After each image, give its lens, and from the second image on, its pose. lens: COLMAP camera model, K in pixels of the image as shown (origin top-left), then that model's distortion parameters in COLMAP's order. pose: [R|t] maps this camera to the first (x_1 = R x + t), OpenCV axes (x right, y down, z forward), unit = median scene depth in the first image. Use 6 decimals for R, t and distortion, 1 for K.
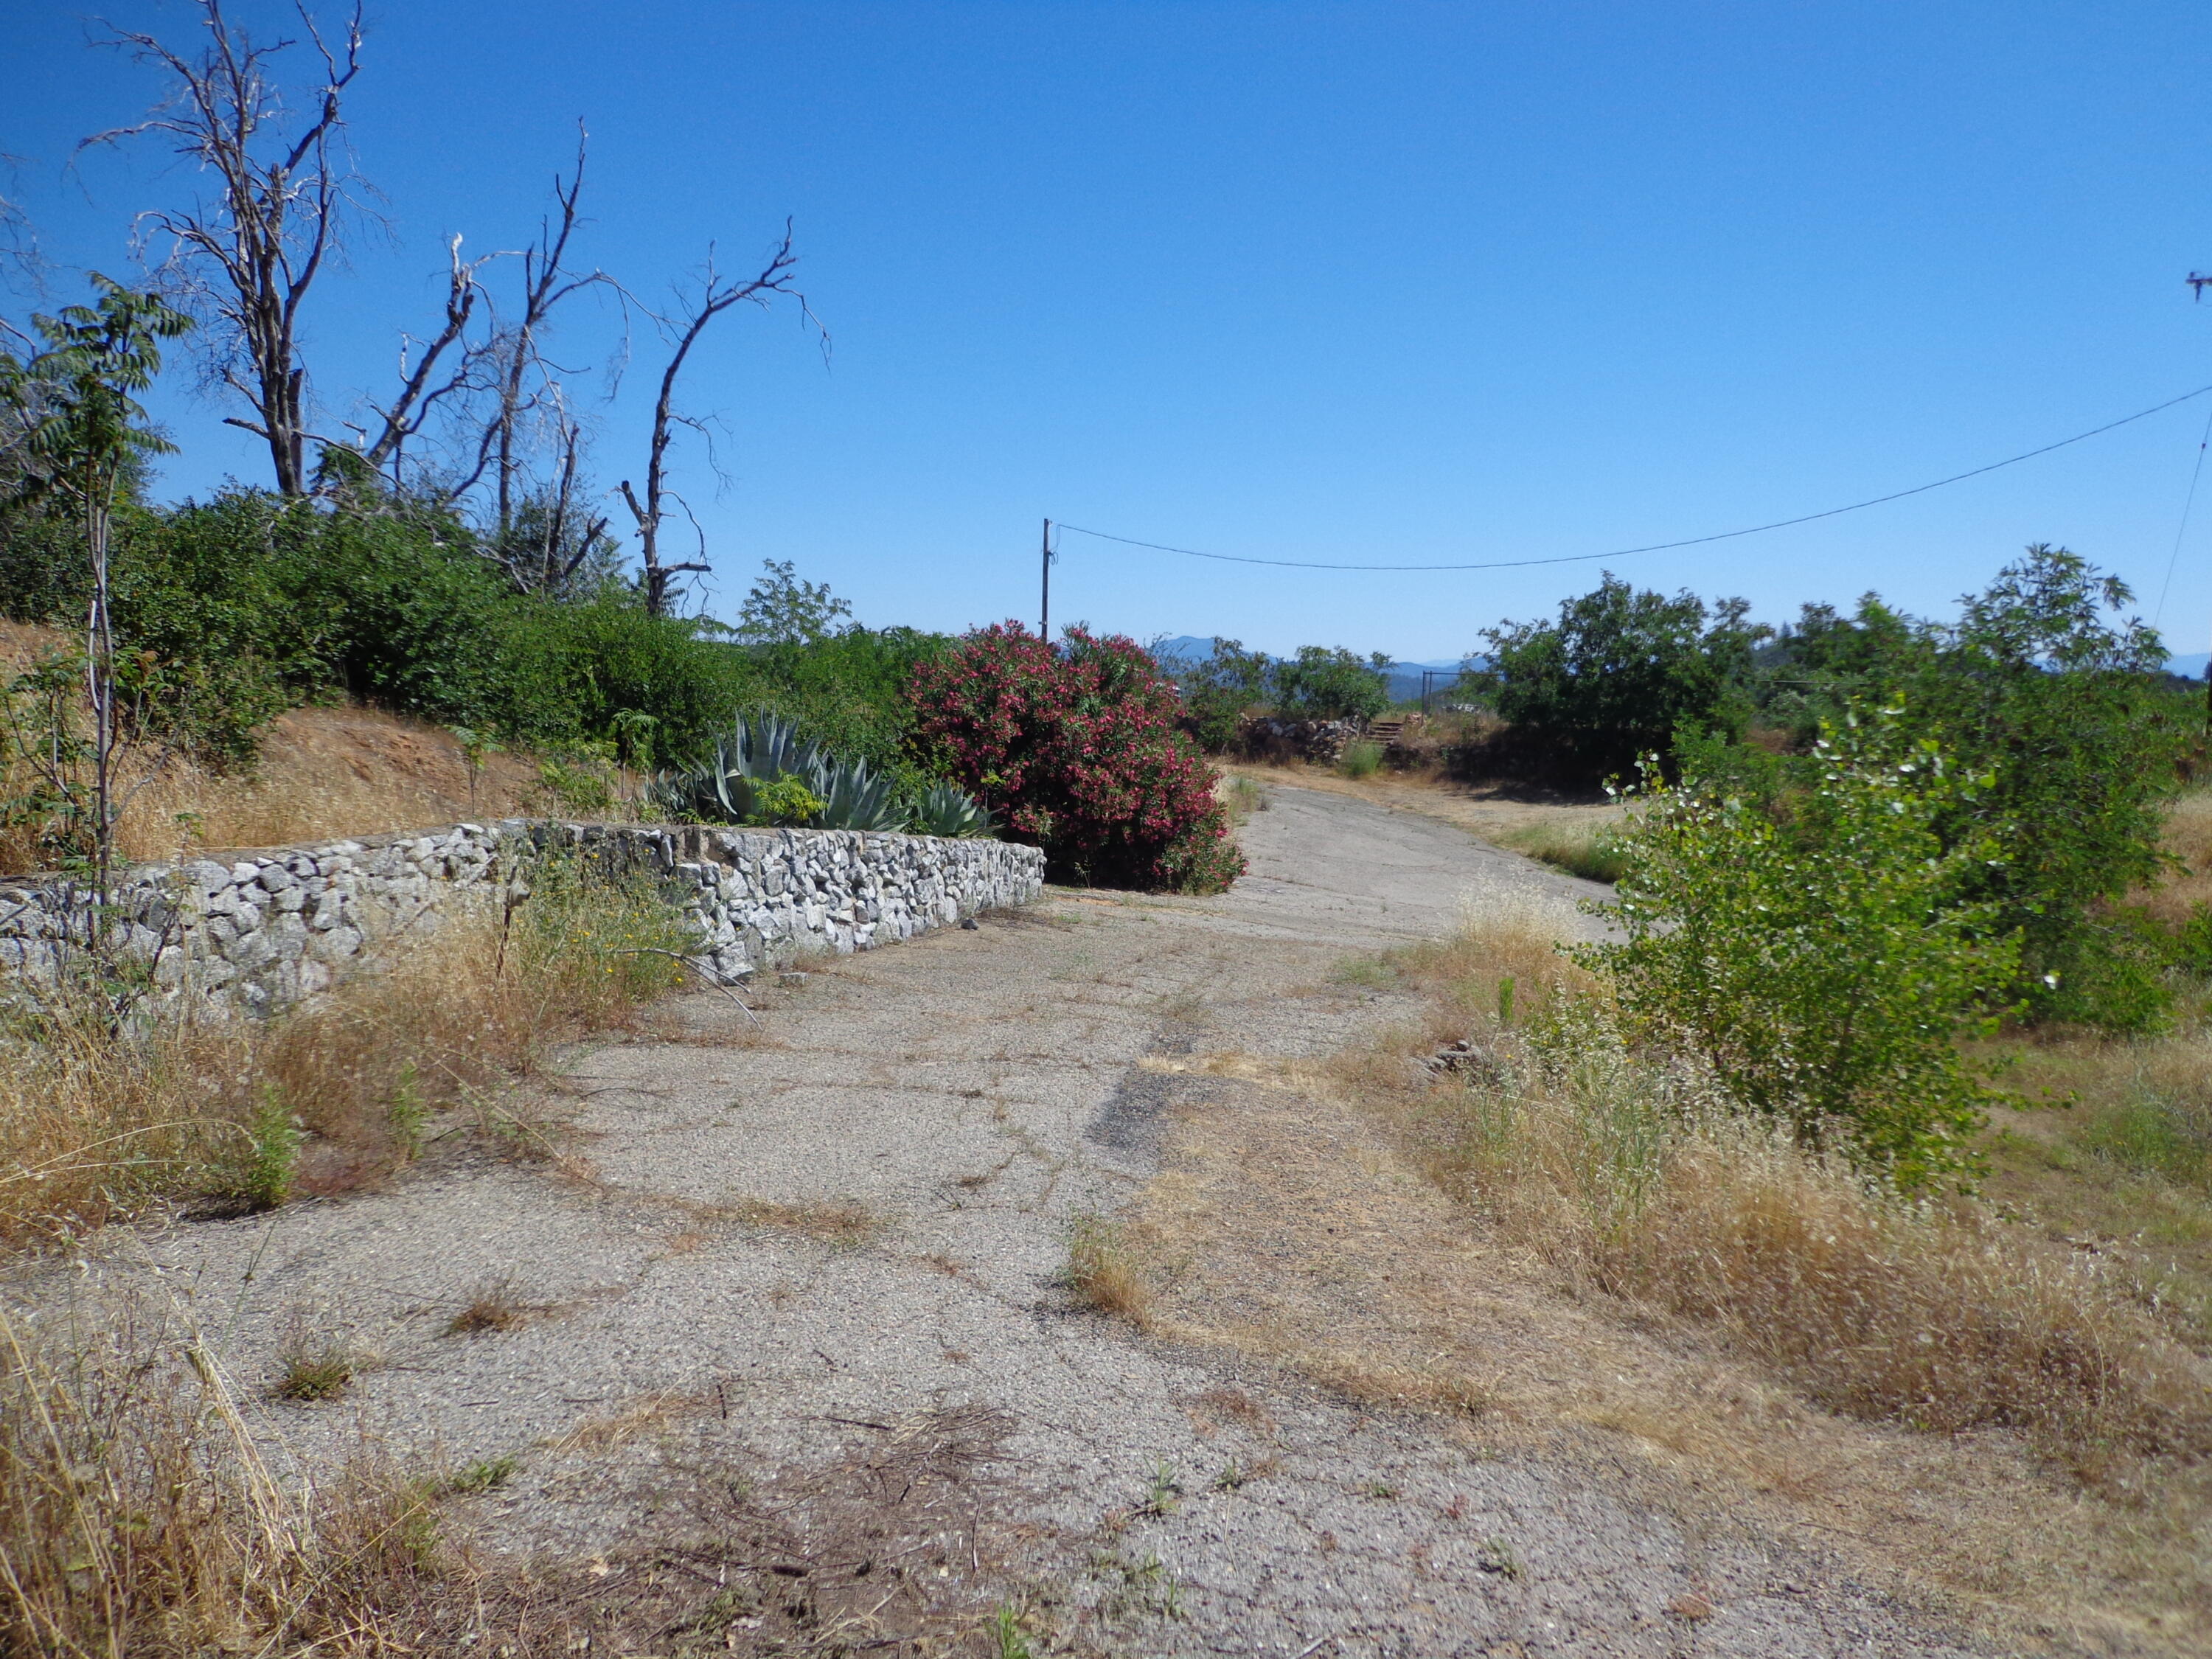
lens RADIAL K [[1623.0, 0, 1099.0], [0, 1623.0, 817.0], [0, 0, 1]] dist [-0.008062, 0.014018]
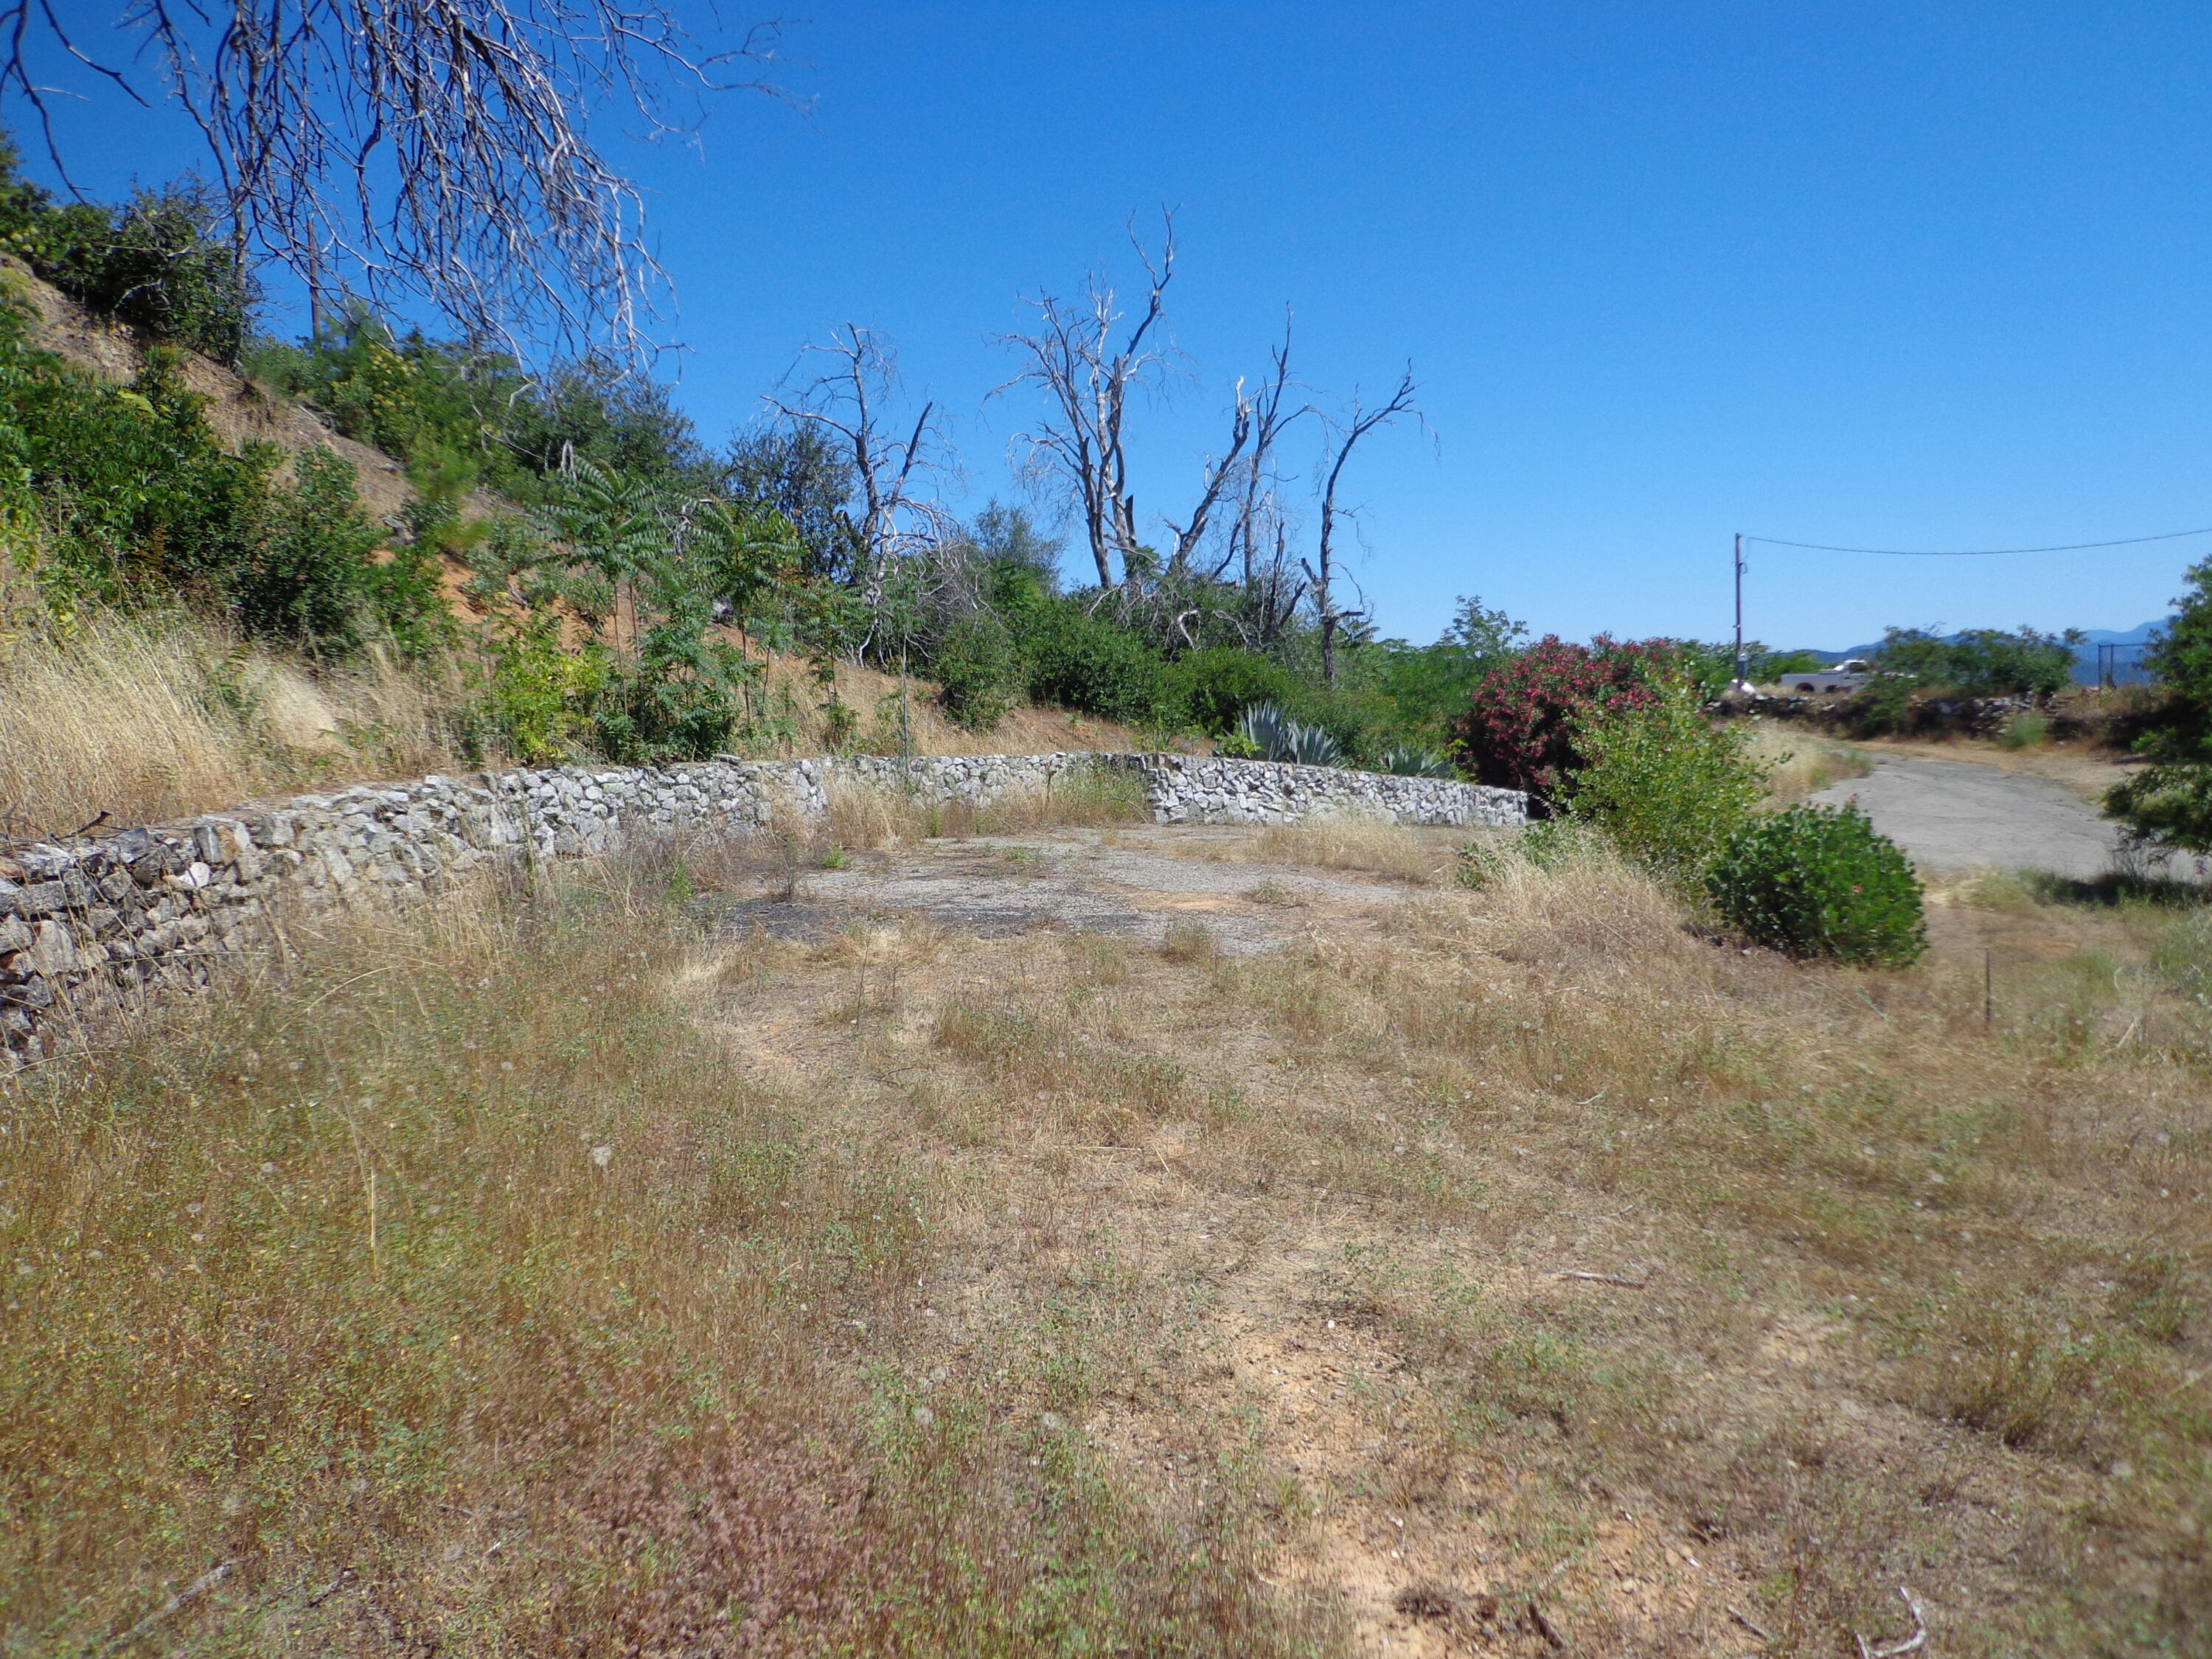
lens RADIAL K [[1623.0, 0, 1099.0], [0, 1623.0, 817.0], [0, 0, 1]] dist [-0.008062, 0.014018]
pose [[0.856451, -0.018678, -0.515891, 0.293398], [0.012106, 0.999797, -0.016101, 0.045661], [0.516087, 0.007544, 0.856503, -0.335238]]
